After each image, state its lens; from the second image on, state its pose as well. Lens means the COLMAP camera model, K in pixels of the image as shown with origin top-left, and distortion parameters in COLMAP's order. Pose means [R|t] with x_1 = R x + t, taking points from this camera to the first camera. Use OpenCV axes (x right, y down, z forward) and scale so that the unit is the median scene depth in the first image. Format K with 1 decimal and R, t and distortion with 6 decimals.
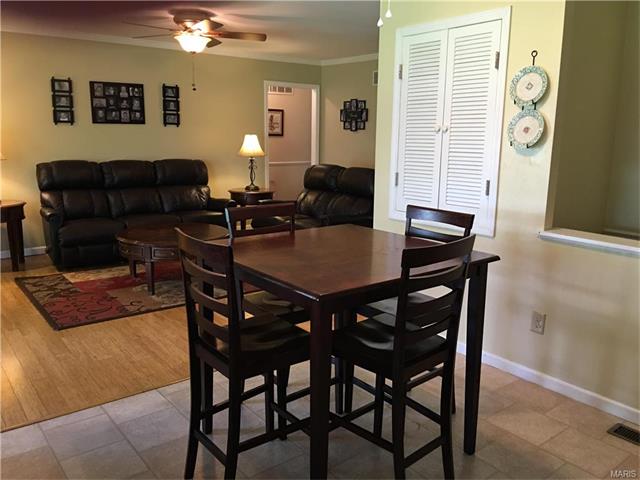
lens RADIAL K [[541.3, 0, 334.5], [0, 541.3, 242.6], [0, 0, 1]] dist [0.067836, -0.112092]
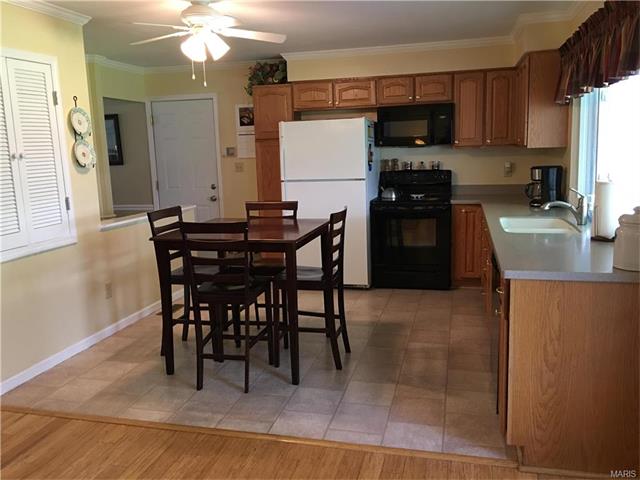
lens RADIAL K [[541.3, 0, 322.4], [0, 541.3, 233.7], [0, 0, 1]] dist [0.067836, -0.112092]
pose [[-0.597660, -0.127315, 0.791577, -1.057399], [0.173346, 0.943439, 0.282621, -0.294574], [-0.782786, 0.306128, -0.541786, 1.301775]]
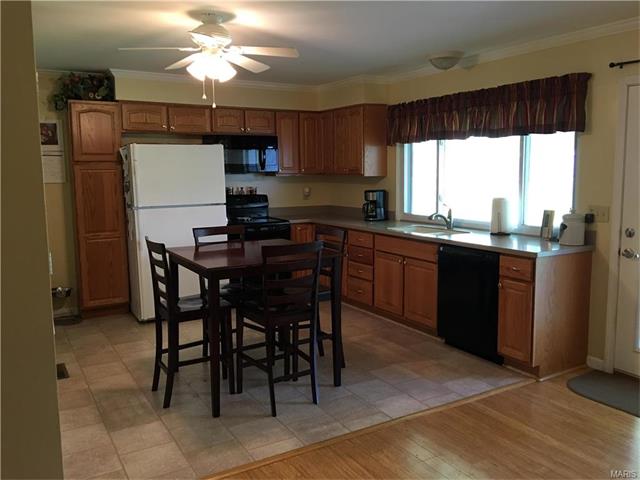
lens RADIAL K [[541.3, 0, 324.2], [0, 541.3, 237.0], [0, 0, 1]] dist [0.067836, -0.112092]
pose [[-0.989321, -0.029046, 0.142830, -0.329014], [0.018002, 0.948089, 0.317496, -0.405998], [-0.144638, 0.316676, -0.937441, 1.875589]]
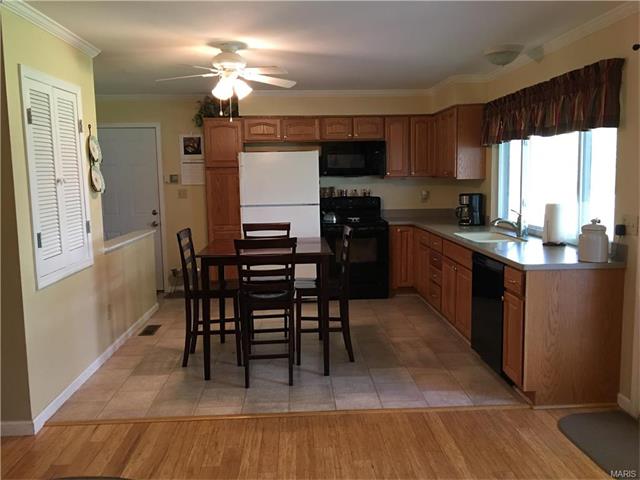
lens RADIAL K [[541.3, 0, 322.2], [0, 541.3, 236.1], [0, 0, 1]] dist [0.067836, -0.112092]
pose [[-0.808767, -0.075197, 0.583302, -0.916870], [0.113274, 0.953307, 0.279954, -0.387027], [-0.577118, 0.292491, -0.762485, 1.738511]]
